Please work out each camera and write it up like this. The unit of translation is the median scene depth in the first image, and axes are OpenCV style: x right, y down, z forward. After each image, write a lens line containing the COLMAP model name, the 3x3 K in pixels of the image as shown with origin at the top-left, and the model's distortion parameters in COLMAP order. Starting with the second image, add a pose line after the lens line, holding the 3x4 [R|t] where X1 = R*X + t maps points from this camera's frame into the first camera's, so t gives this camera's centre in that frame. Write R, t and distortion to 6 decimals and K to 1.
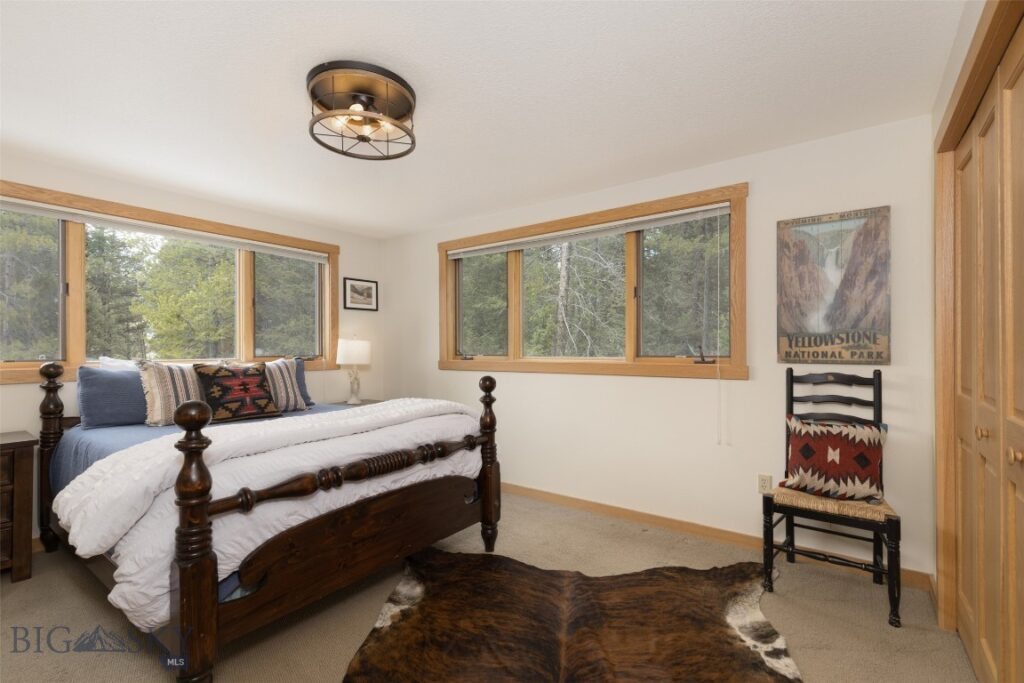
lens RADIAL K [[454.8, 0, 513.5], [0, 454.8, 345.6], [0, 0, 1]] dist [0.020050, -0.005369]
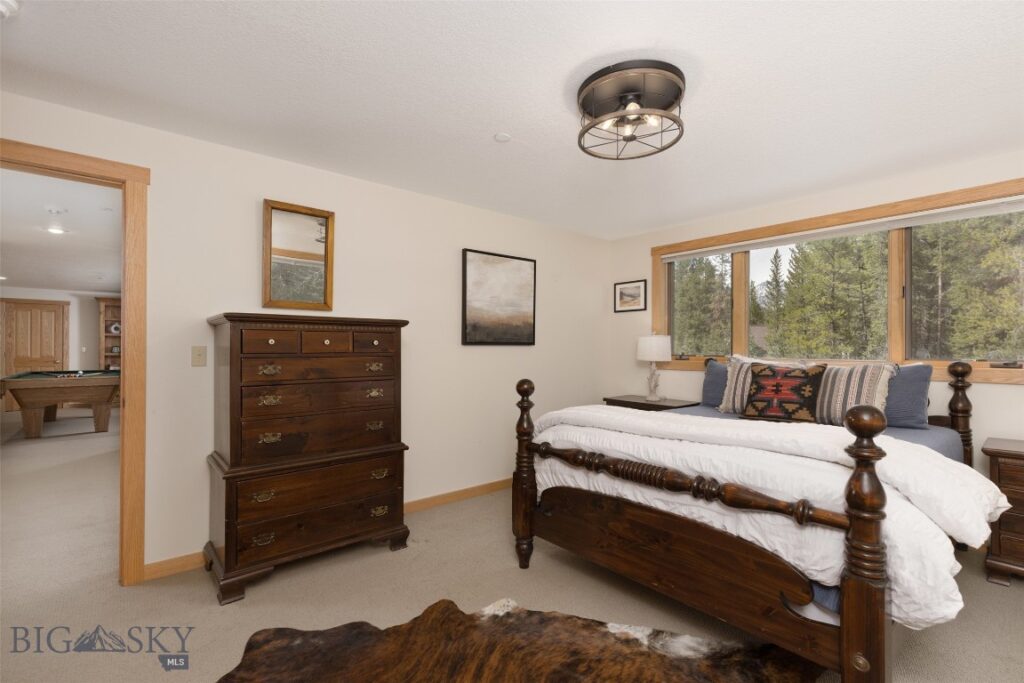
lens RADIAL K [[454.8, 0, 513.5], [0, 454.8, 345.6], [0, 0, 1]] dist [0.020050, -0.005369]
pose [[-0.208305, -0.000964, -0.978064, 0.797038], [0.005622, 0.999982, -0.002183, -0.001959], [0.978048, -0.005954, -0.208295, 1.093875]]
